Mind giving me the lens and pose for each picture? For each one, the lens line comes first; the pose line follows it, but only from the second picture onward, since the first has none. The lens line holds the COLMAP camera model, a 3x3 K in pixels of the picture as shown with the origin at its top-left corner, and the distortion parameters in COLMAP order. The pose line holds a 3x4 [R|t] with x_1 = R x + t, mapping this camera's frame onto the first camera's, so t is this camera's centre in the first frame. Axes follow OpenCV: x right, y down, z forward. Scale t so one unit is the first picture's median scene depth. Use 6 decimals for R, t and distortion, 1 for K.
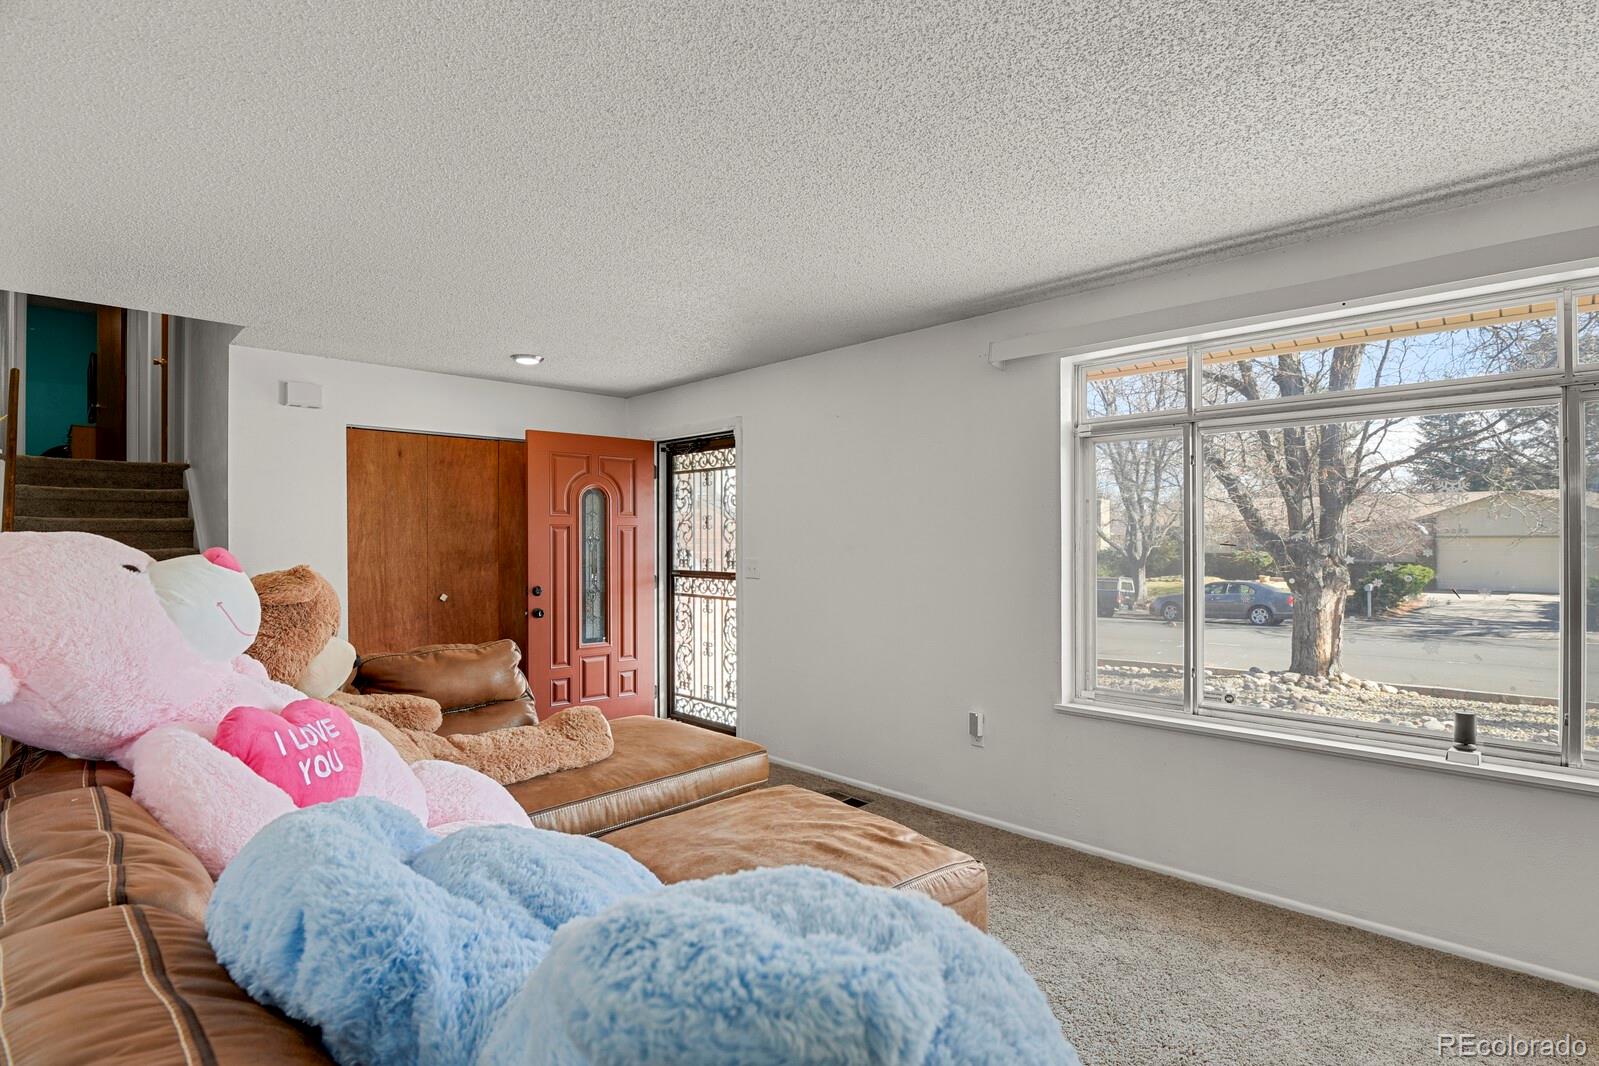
lens RADIAL K [[780.8, 0, 806.5], [0, 780.8, 532.3], [0, 0, 1]] dist [-0.029643, -0.001161]
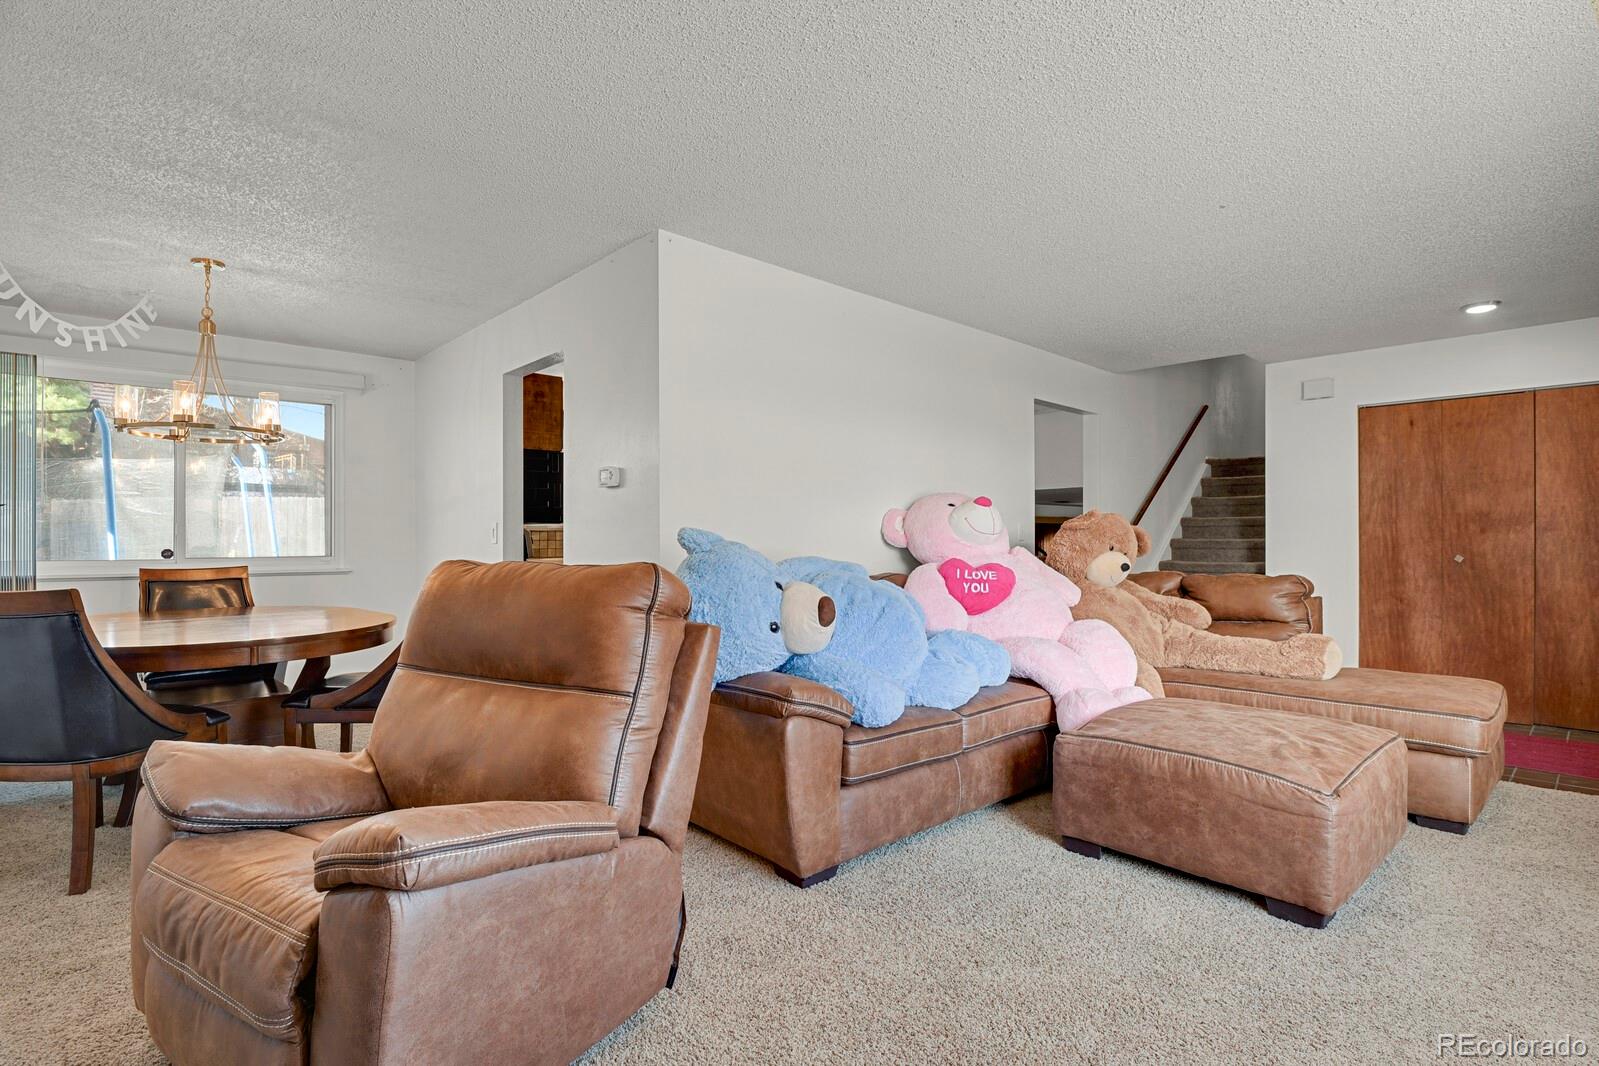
lens RADIAL K [[780.8, 0, 791.6], [0, 780.8, 531.9], [0, 0, 1]] dist [-0.029643, -0.001161]
pose [[-0.075978, -0.001935, -0.997108, 0.600617], [0.005580, 0.999982, -0.002366, 0.047857], [0.997094, -0.005744, -0.075966, 0.216400]]
